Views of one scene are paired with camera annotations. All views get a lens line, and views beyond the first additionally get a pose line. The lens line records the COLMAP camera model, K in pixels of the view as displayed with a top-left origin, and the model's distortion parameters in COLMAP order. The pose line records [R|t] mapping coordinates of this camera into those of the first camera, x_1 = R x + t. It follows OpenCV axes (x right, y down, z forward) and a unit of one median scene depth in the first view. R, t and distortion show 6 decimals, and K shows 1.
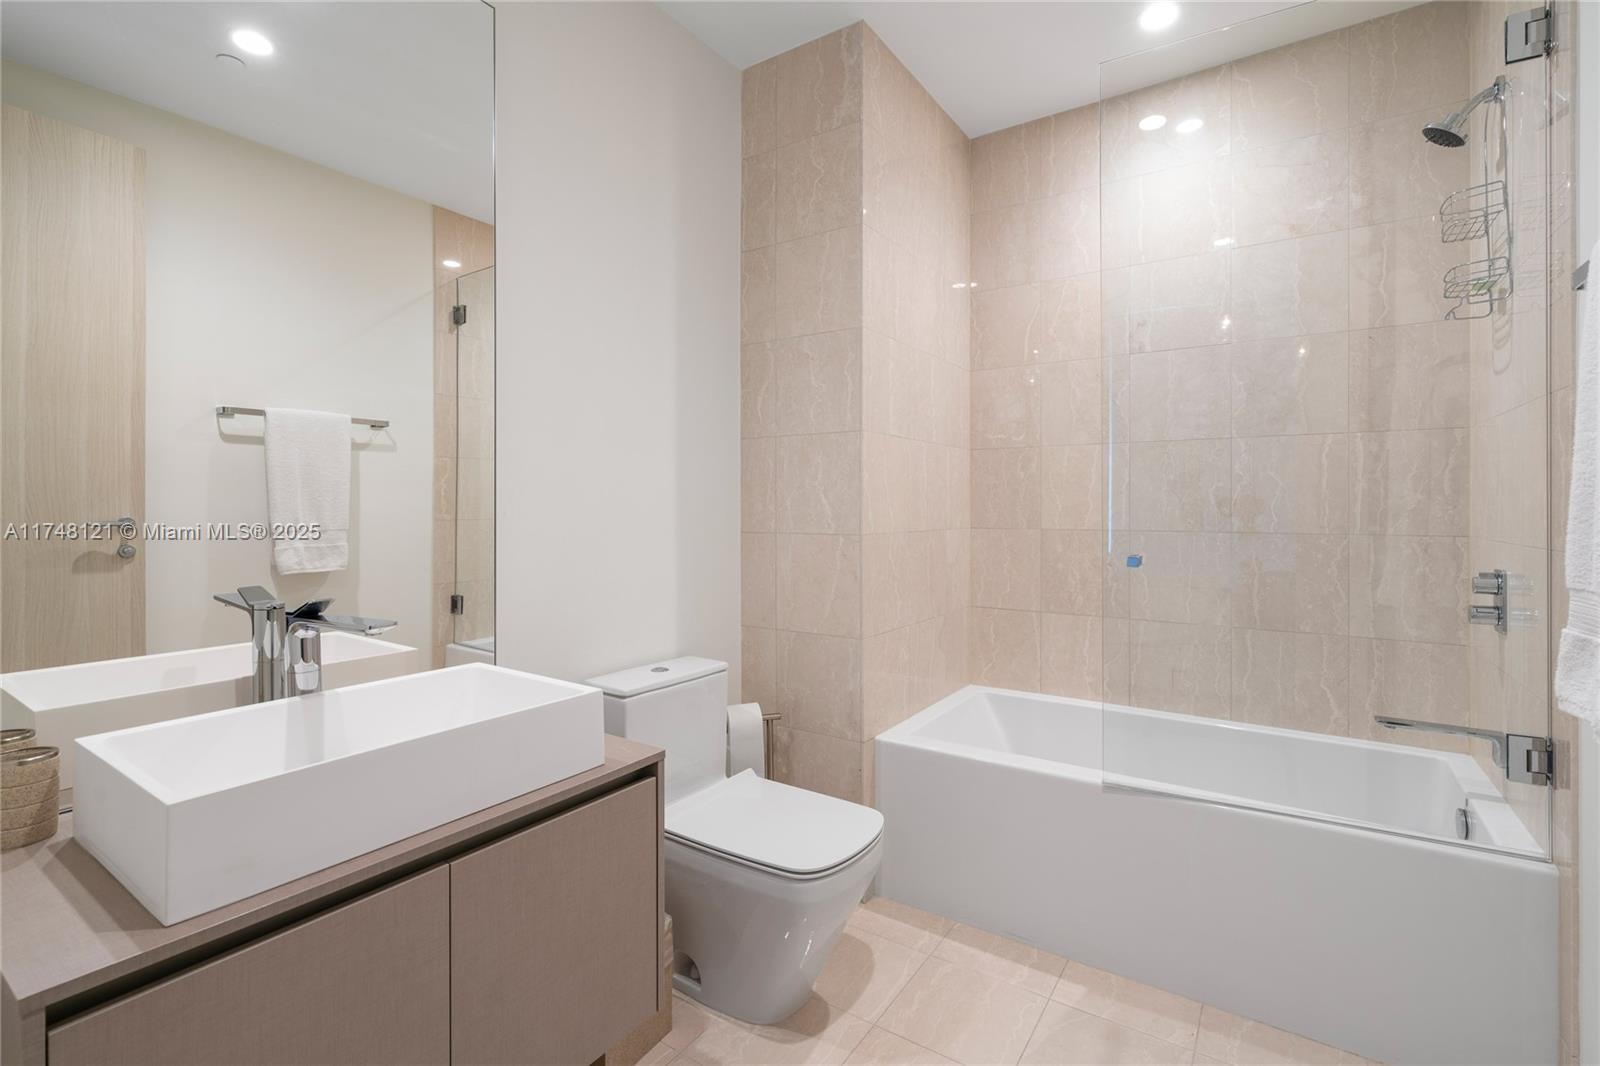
lens RADIAL K [[731.0, 0, 799.6], [0, 731.0, 510.2], [0, 0, 1]] dist [-0.002622, 0.004434]
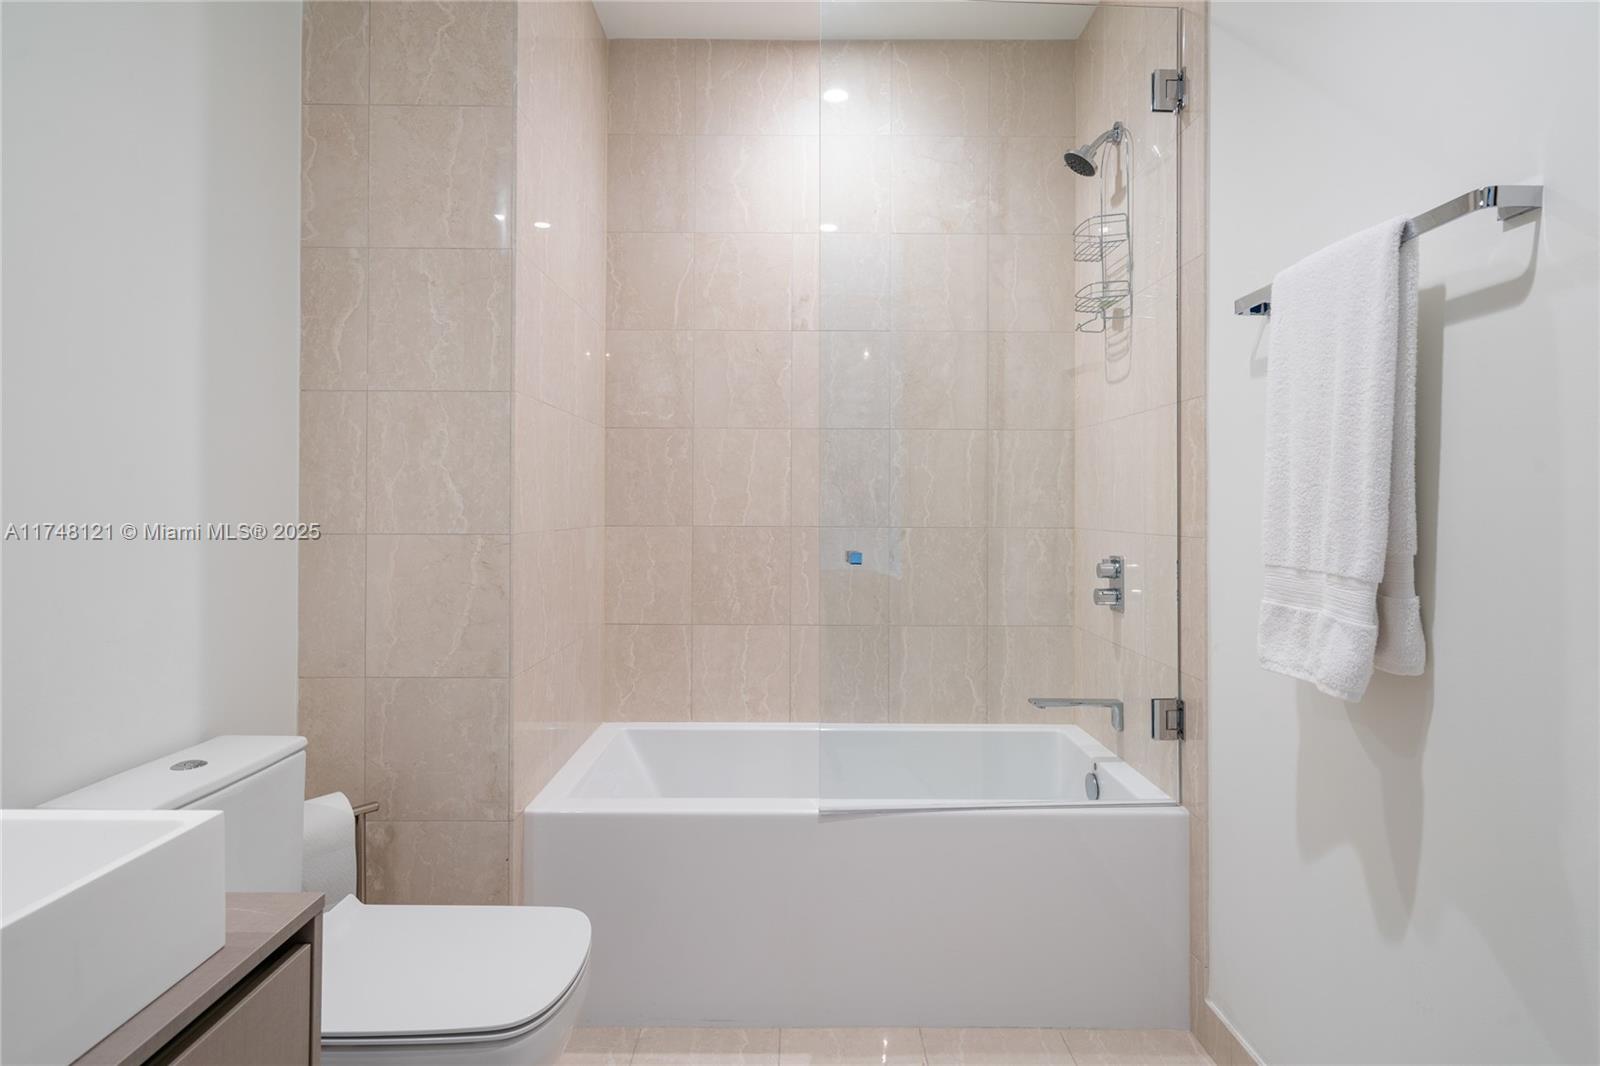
lens RADIAL K [[876.1, 0, 824.1], [0, 876.1, 501.9], [0, 0, 1]] dist [0.010844, 0.001449]
pose [[0.829509, 0.006433, 0.558457, -0.143155], [-0.002208, 0.999964, -0.008238, 0.007798], [-0.558489, 0.005600, 0.829493, 0.100329]]
